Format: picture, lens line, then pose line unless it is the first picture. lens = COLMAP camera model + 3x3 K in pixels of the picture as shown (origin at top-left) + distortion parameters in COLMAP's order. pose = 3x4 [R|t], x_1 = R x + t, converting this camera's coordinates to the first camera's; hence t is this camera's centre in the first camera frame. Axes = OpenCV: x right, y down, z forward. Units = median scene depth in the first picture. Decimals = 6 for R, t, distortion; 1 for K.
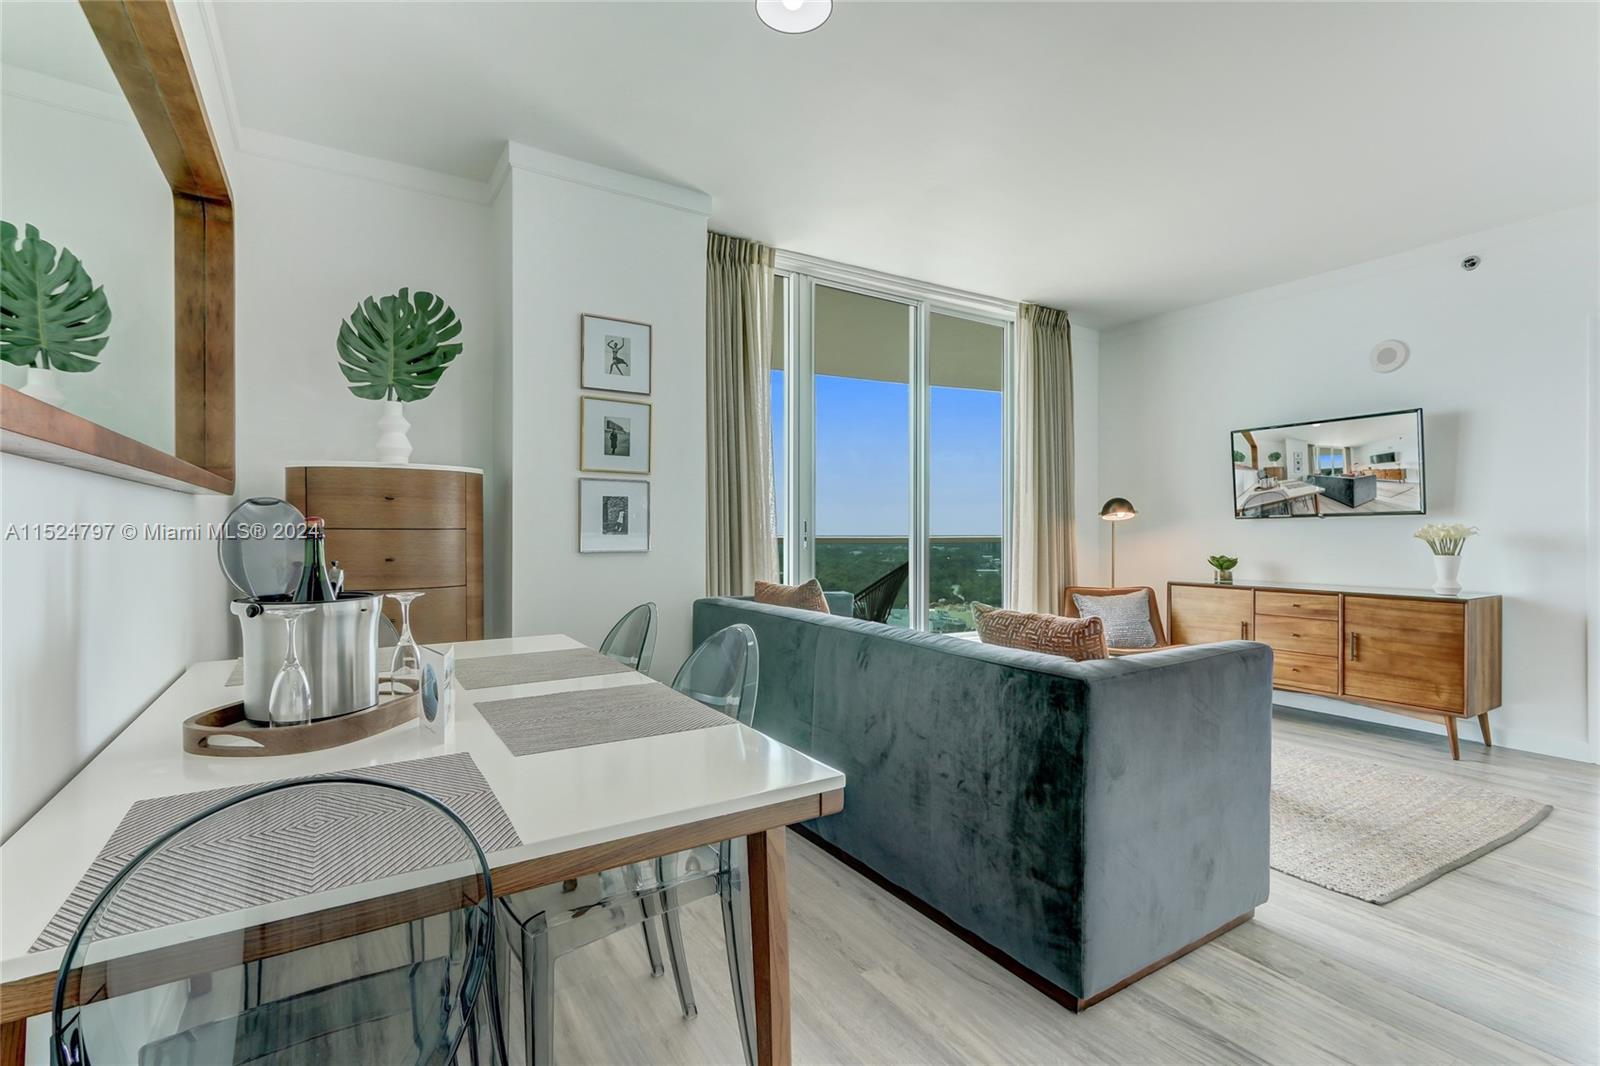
lens RADIAL K [[727.8, 0, 792.8], [0, 727.8, 538.0], [0, 0, 1]] dist [-0.000393, -0.000009]
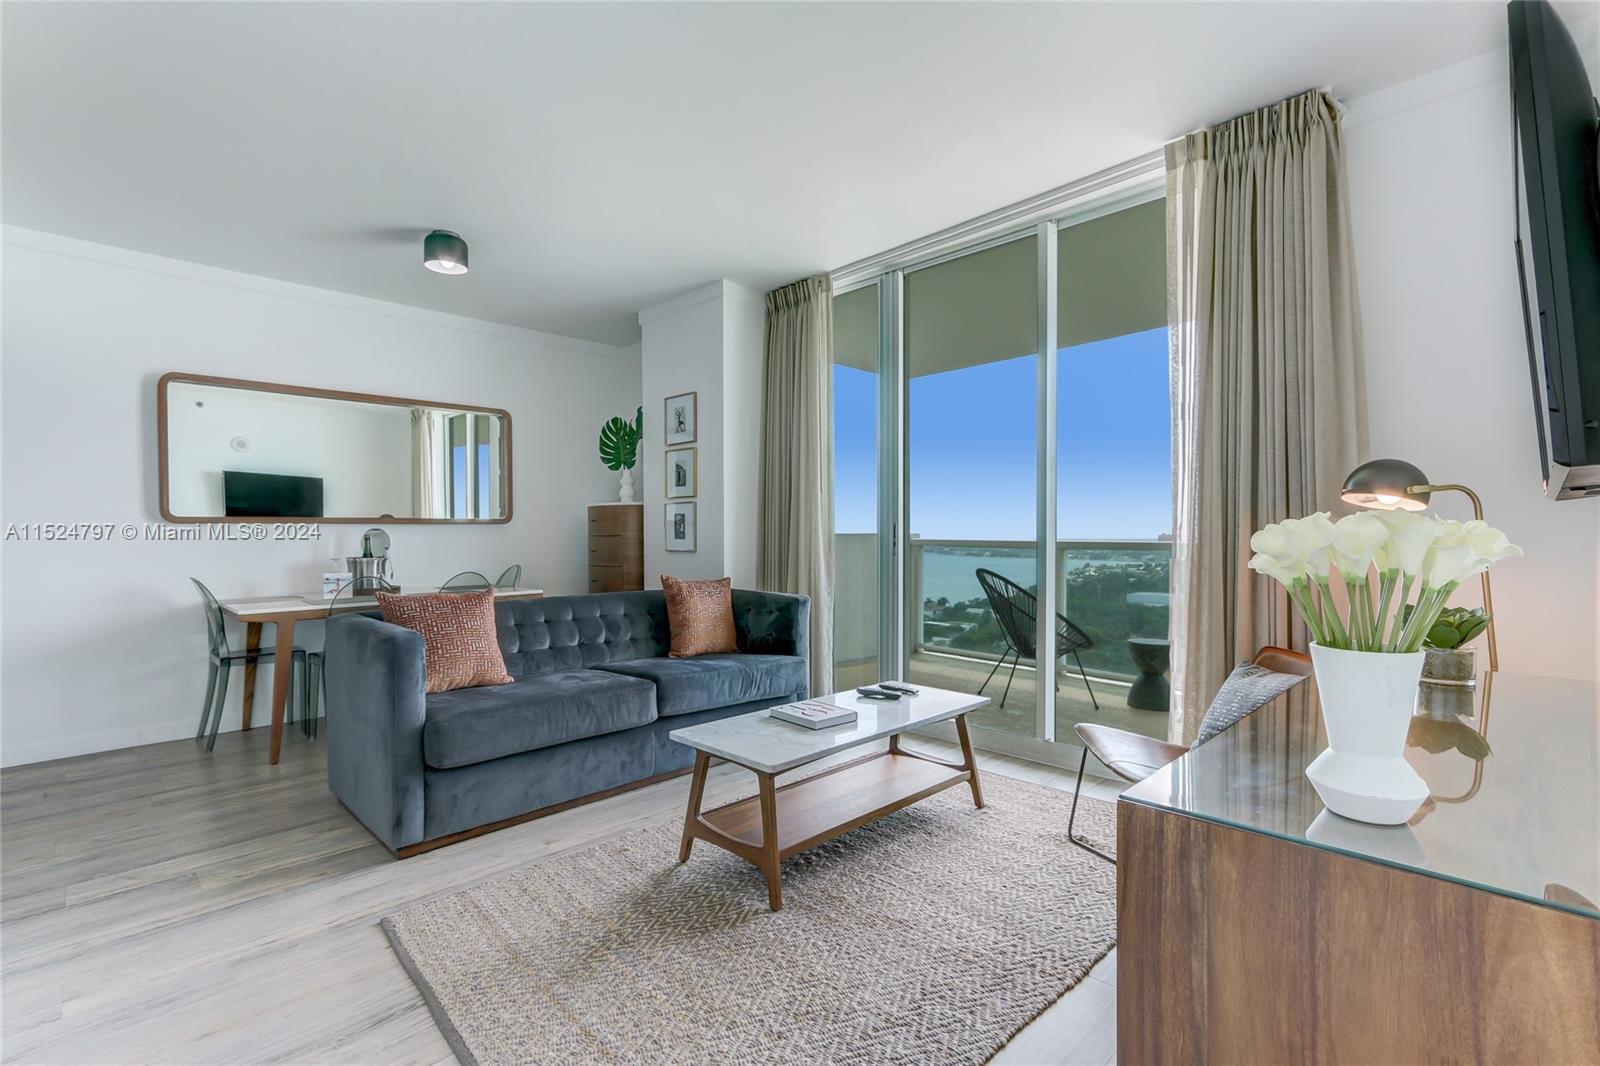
lens RADIAL K [[727.8, 0, 792.8], [0, 727.8, 538.0], [0, 0, 1]] dist [-0.000393, -0.000009]
pose [[0.222484, 0.012595, -0.974855, 1.277752], [0.003109, 0.999902, 0.013628, -0.027141], [0.974931, -0.006063, 0.222423, 0.893182]]
